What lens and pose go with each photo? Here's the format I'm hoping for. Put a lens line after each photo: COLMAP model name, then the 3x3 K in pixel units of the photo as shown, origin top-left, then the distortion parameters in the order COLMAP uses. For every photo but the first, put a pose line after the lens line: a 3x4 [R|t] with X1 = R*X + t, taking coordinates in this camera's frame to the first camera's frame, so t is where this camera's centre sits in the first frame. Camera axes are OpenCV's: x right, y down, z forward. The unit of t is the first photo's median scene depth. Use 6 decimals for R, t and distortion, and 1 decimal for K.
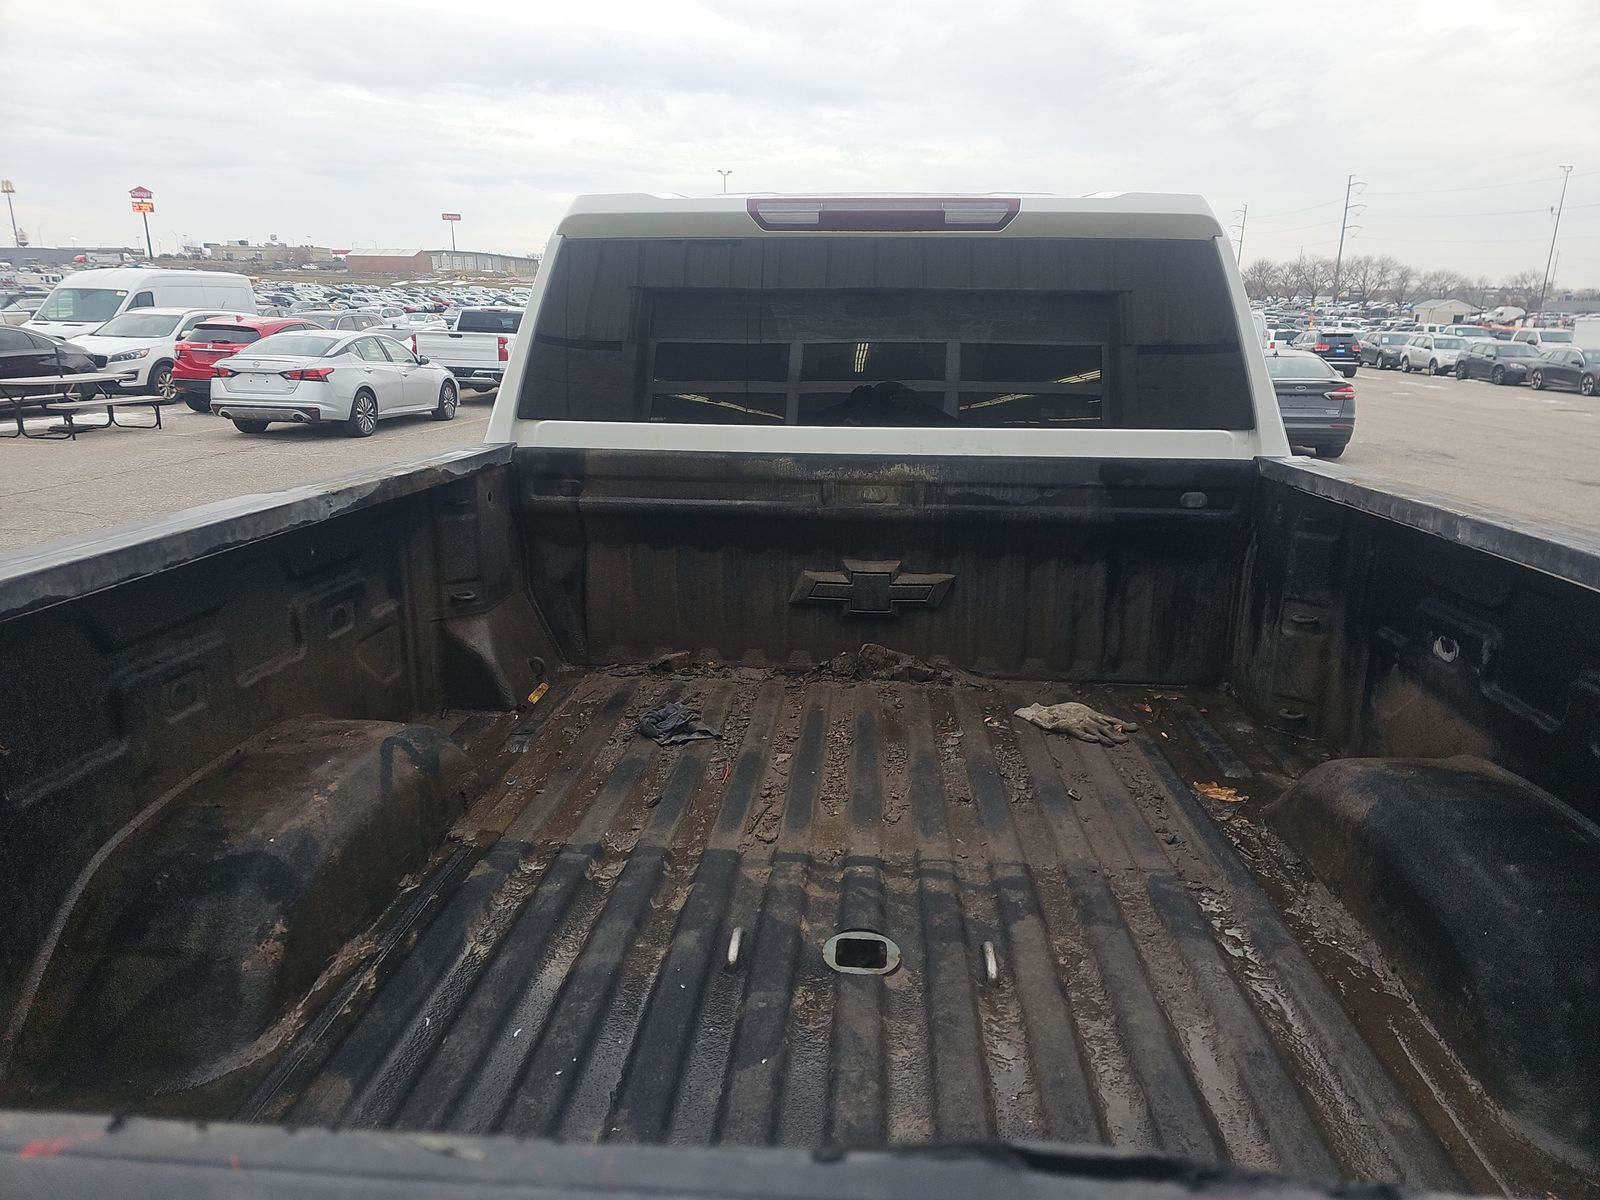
lens RADIAL K [[1034.8, 0, 800.0], [0, 1034.8, 600.0], [0, 0, 1]] dist [0.061430, -0.060029]
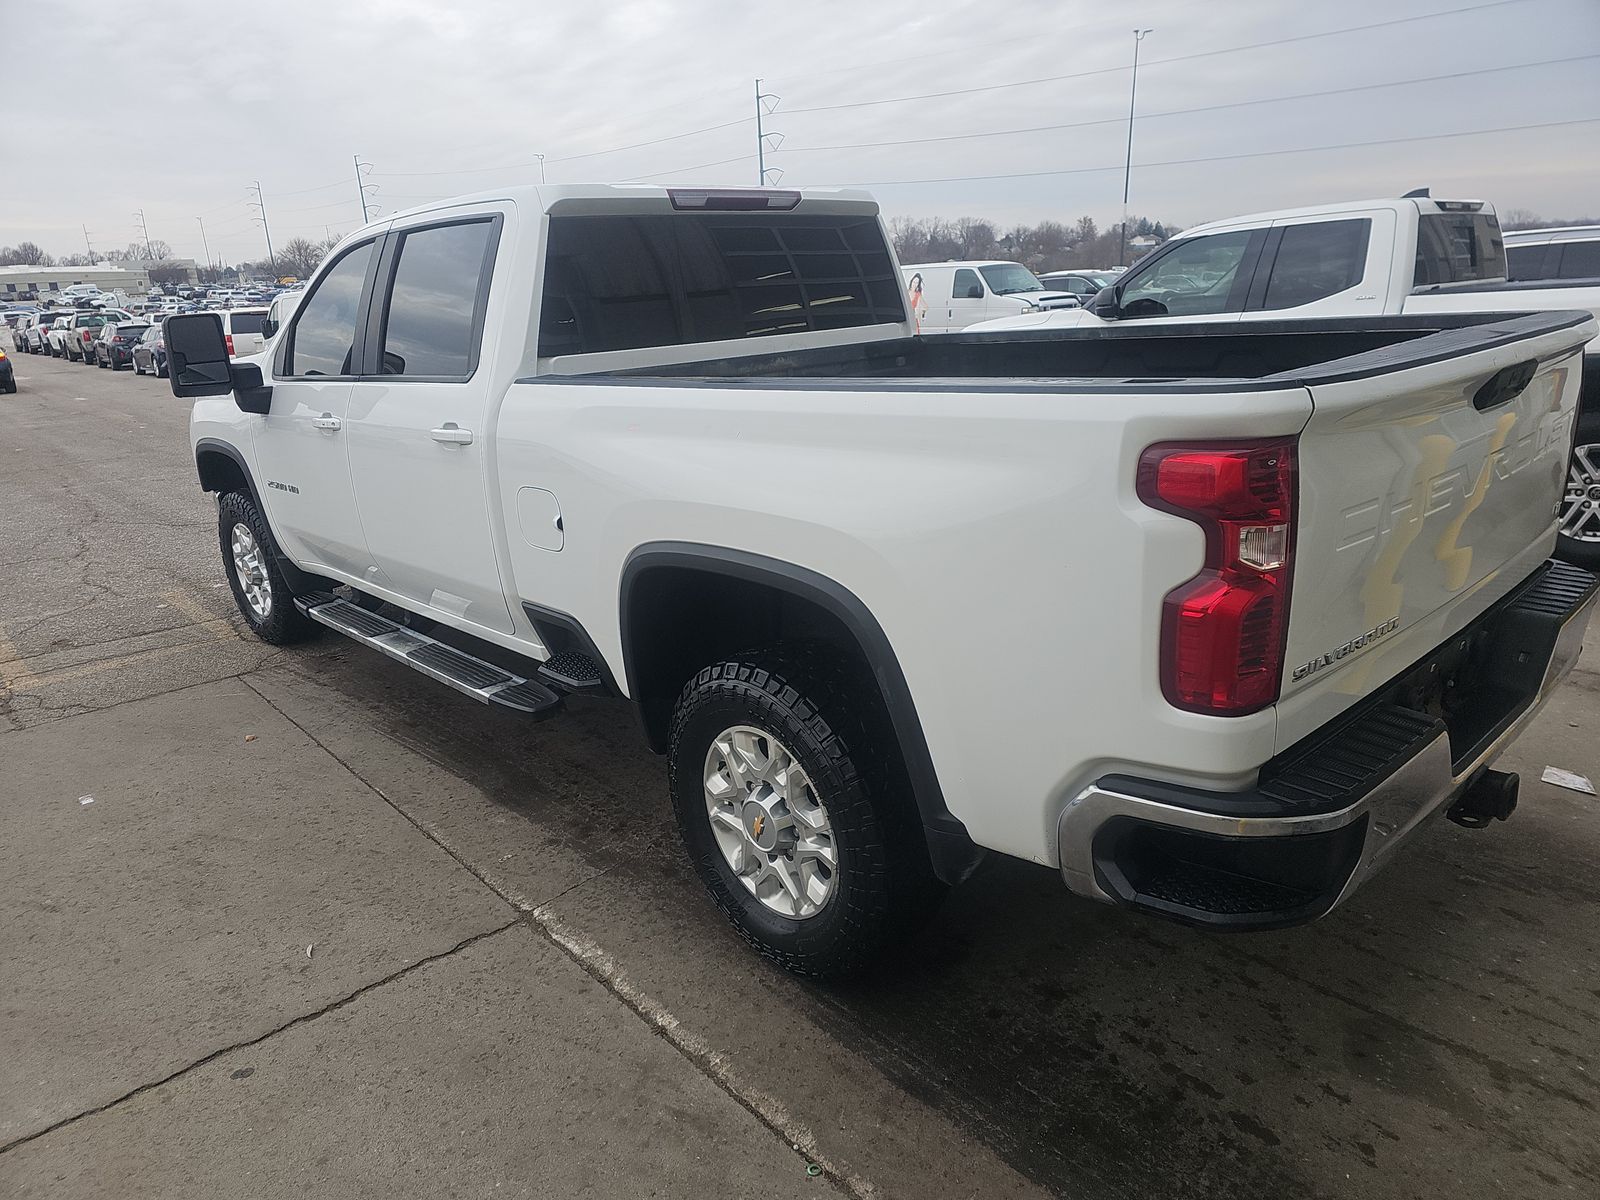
lens RADIAL K [[1061.5, 0, 797.7], [0, 1061.5, 595.9], [0, 0, 1]] dist [0.056349, -0.050321]
pose [[0.678412, -0.250229, 0.690755, -1.107870], [0.245877, 0.963323, 0.107484, 0.051916], [-0.692316, 0.096922, 0.715055, -0.151534]]
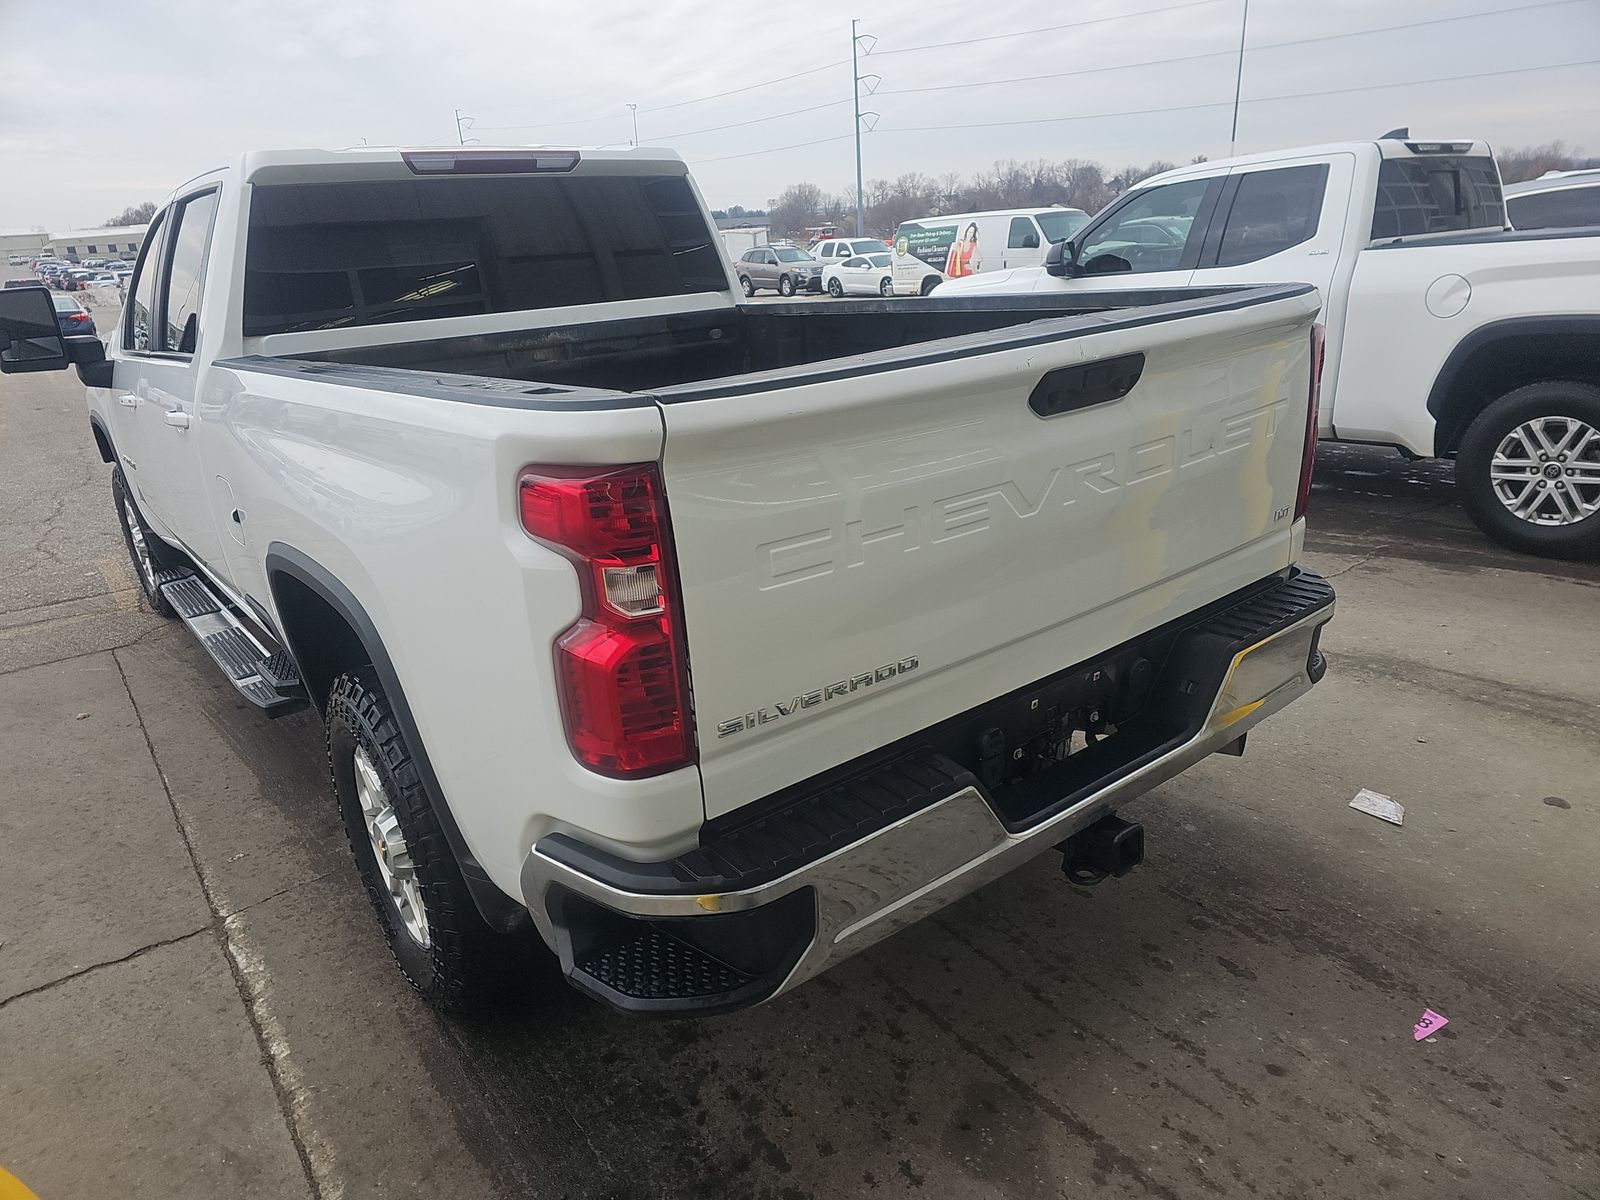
lens RADIAL K [[1061.9, 0, 809.4], [0, 1061.9, 599.4], [0, 0, 1]] dist [0.067020, -0.067173]
pose [[0.734251, -0.271647, 0.622160, -0.694202], [0.243940, 0.960817, 0.131621, 0.125165], [-0.633536, 0.055127, 0.771747, -0.400179]]
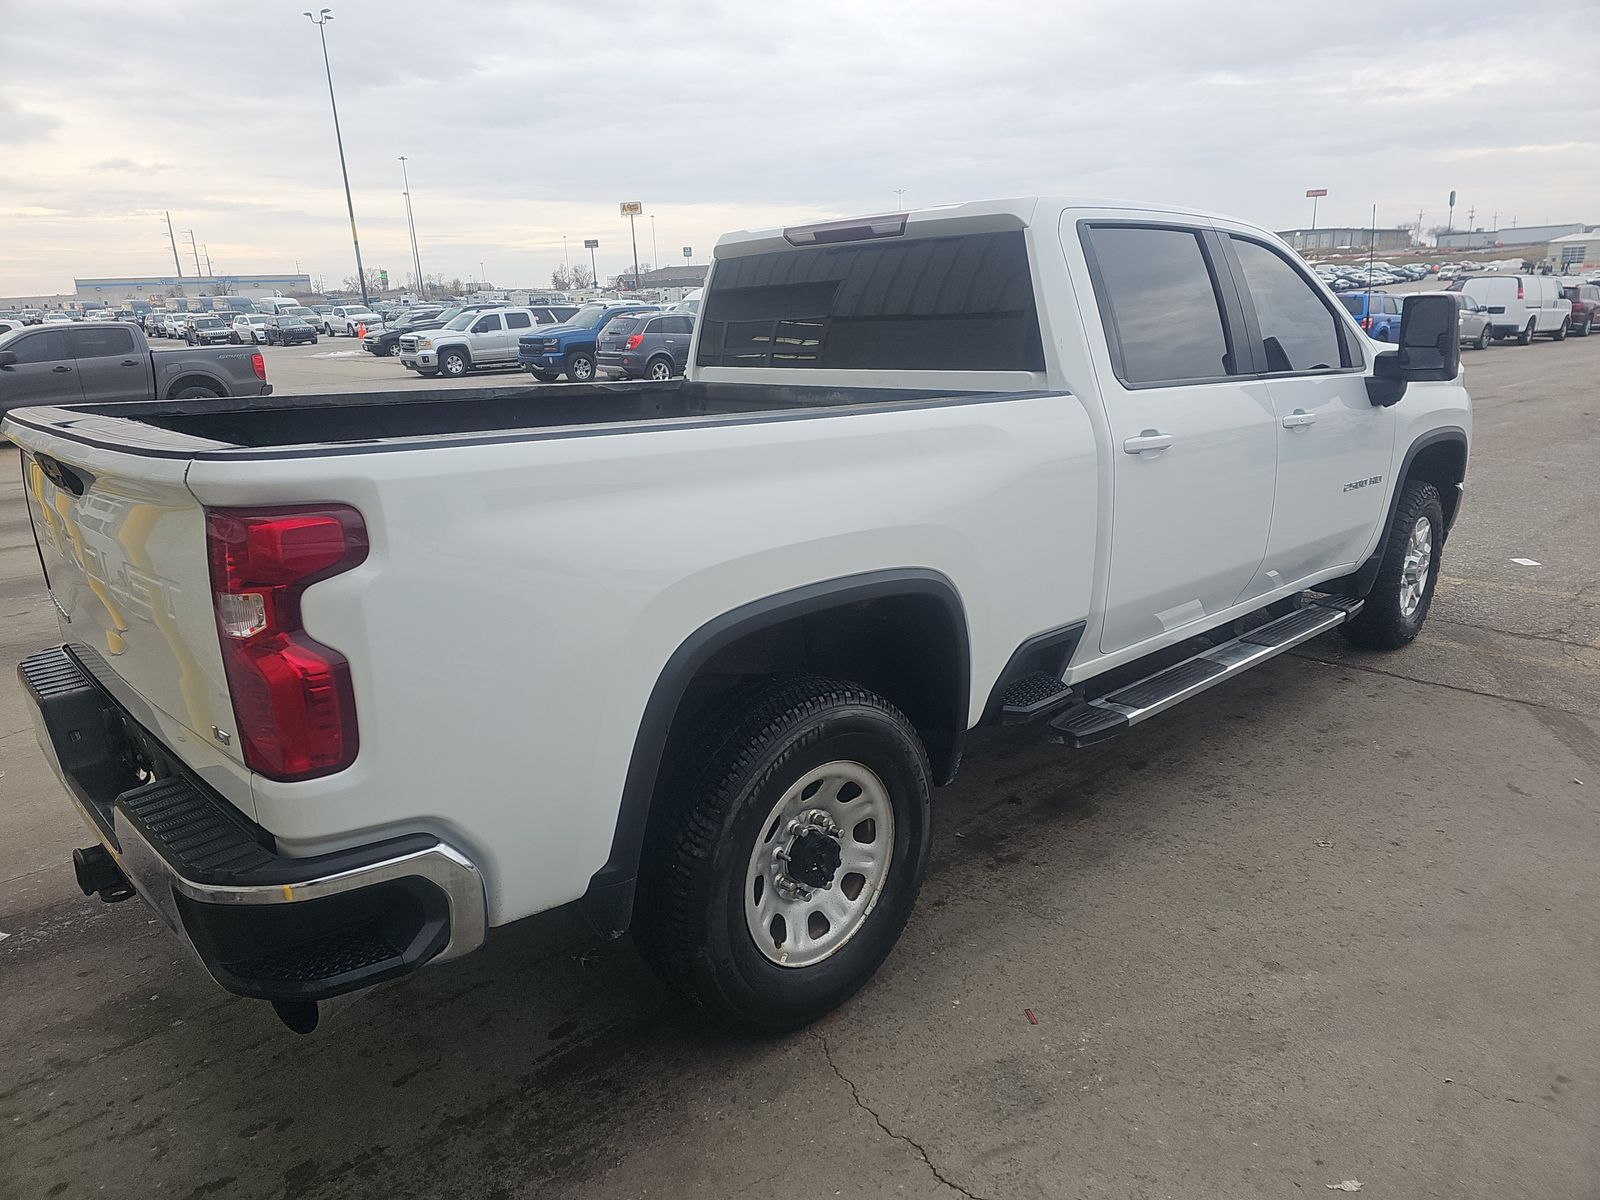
lens RADIAL K [[1061.5, 0, 797.7], [0, 1061.5, 595.9], [0, 0, 1]] dist [0.056349, -0.050321]
pose [[0.737020, 0.142129, -0.660758, 1.146518], [-0.140943, 0.988466, 0.055409, 0.088548], [0.661012, 0.052292, 0.748551, -0.207294]]
